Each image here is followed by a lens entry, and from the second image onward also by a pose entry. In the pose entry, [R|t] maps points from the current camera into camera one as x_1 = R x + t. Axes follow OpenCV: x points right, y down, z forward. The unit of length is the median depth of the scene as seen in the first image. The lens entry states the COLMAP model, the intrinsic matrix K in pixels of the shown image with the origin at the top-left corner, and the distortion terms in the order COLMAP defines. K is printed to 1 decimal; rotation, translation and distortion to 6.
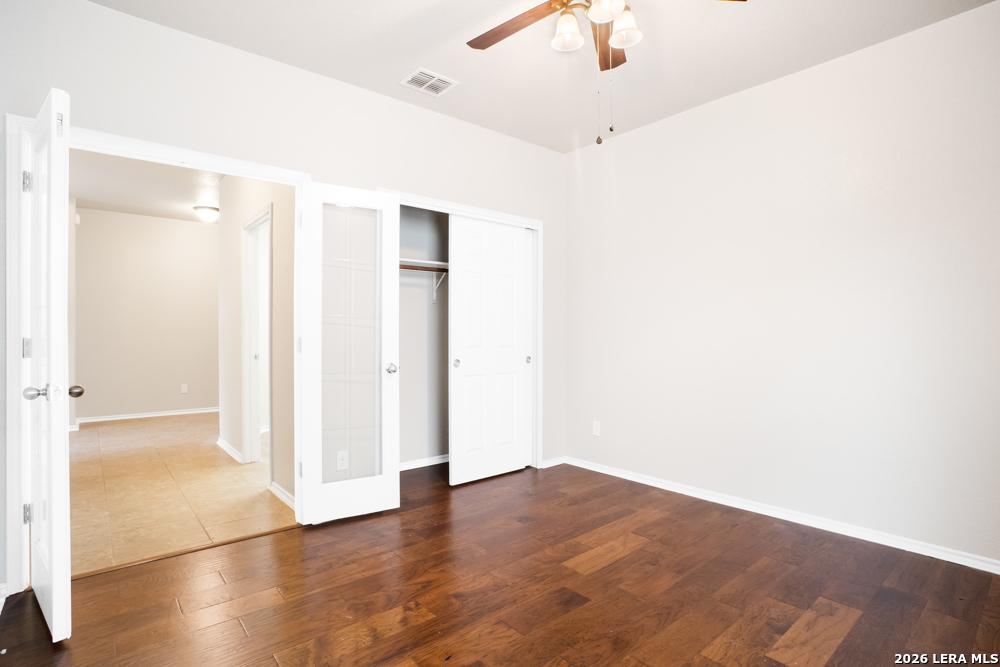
lens RADIAL K [[493.8, 0, 495.4], [0, 493.8, 338.3], [0, 0, 1]] dist [-0.071372, 0.027662]
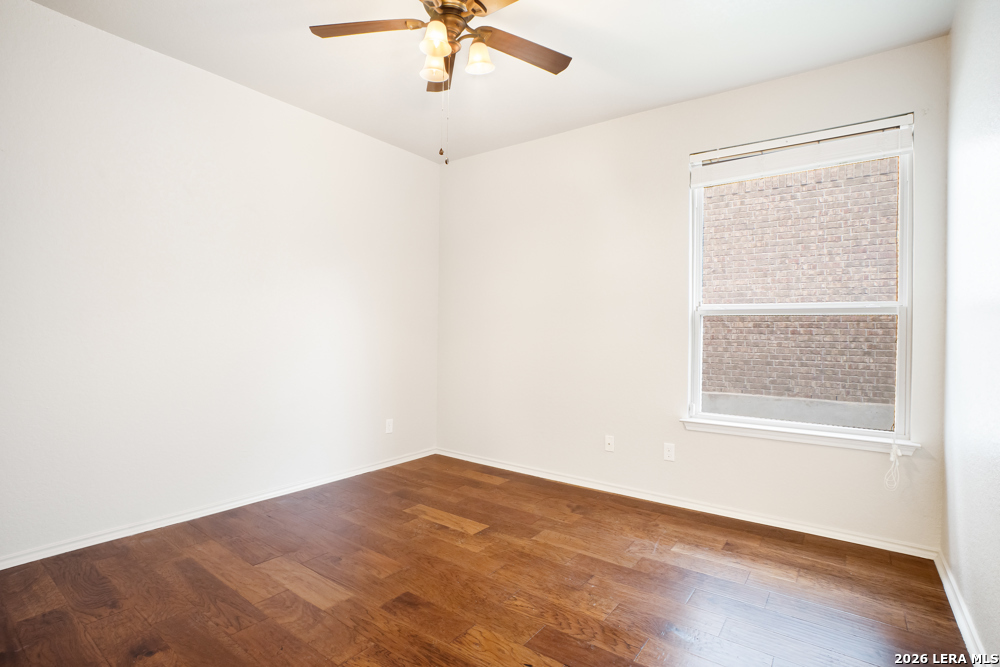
lens RADIAL K [[493.8, 0, 495.4], [0, 493.8, 338.3], [0, 0, 1]] dist [-0.071372, 0.027662]
pose [[-0.240058, -0.011306, 0.970693, -0.802993], [-0.008497, 0.999918, 0.009545, -0.009016], [-0.970721, -0.005957, -0.240135, 1.018928]]
